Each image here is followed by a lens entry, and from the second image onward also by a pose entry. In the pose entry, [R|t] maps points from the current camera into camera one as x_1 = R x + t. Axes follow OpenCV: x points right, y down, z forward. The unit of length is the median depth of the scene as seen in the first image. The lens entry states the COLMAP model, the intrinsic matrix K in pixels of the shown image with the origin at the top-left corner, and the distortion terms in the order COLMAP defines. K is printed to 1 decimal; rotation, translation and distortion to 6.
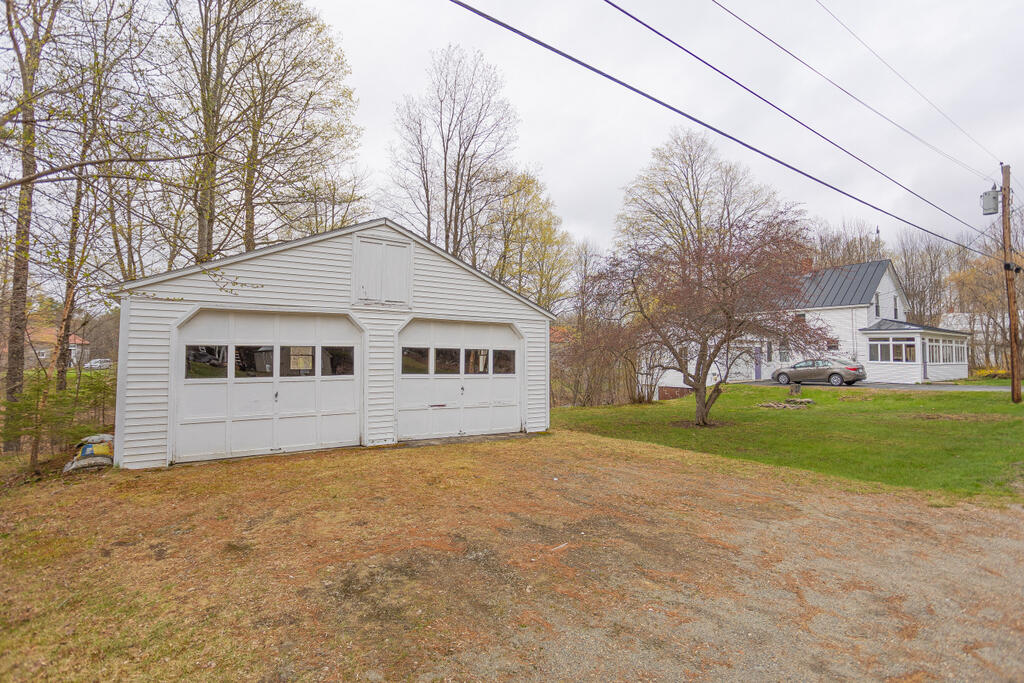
lens RADIAL K [[497.6, 0, 509.5], [0, 497.6, 335.8], [0, 0, 1]] dist [-0.054694, 0.036722]
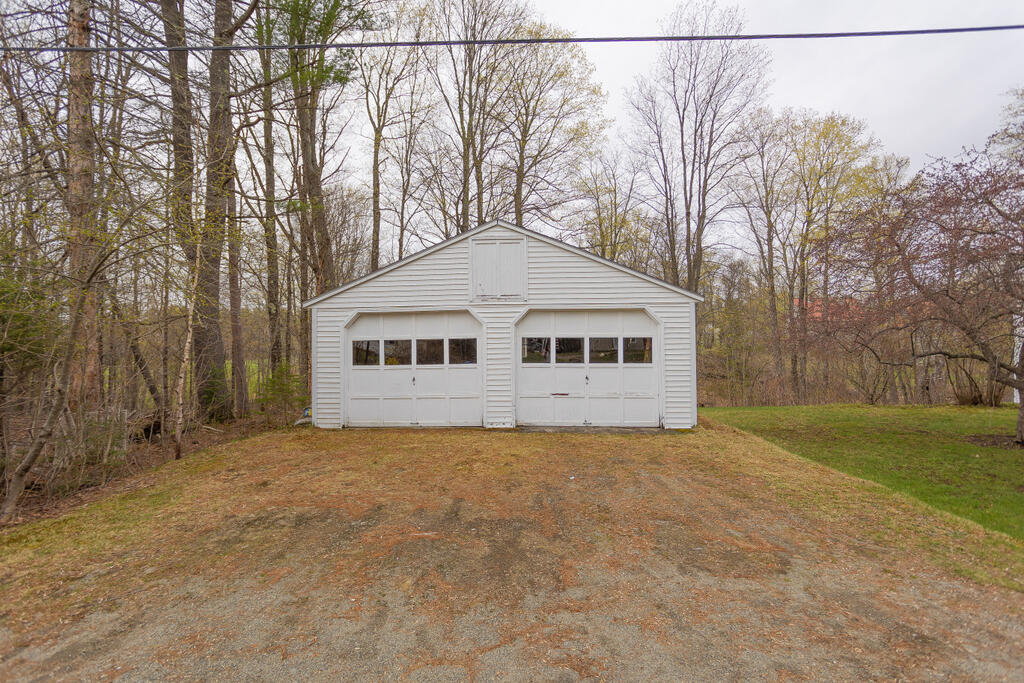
lens RADIAL K [[497.6, 0, 509.5], [0, 497.6, 335.8], [0, 0, 1]] dist [-0.054694, 0.036722]
pose [[0.792792, -0.023234, -0.609050, 0.524705], [0.040293, 0.999085, 0.014336, 0.003620], [0.608159, -0.035906, 0.793003, 0.181761]]
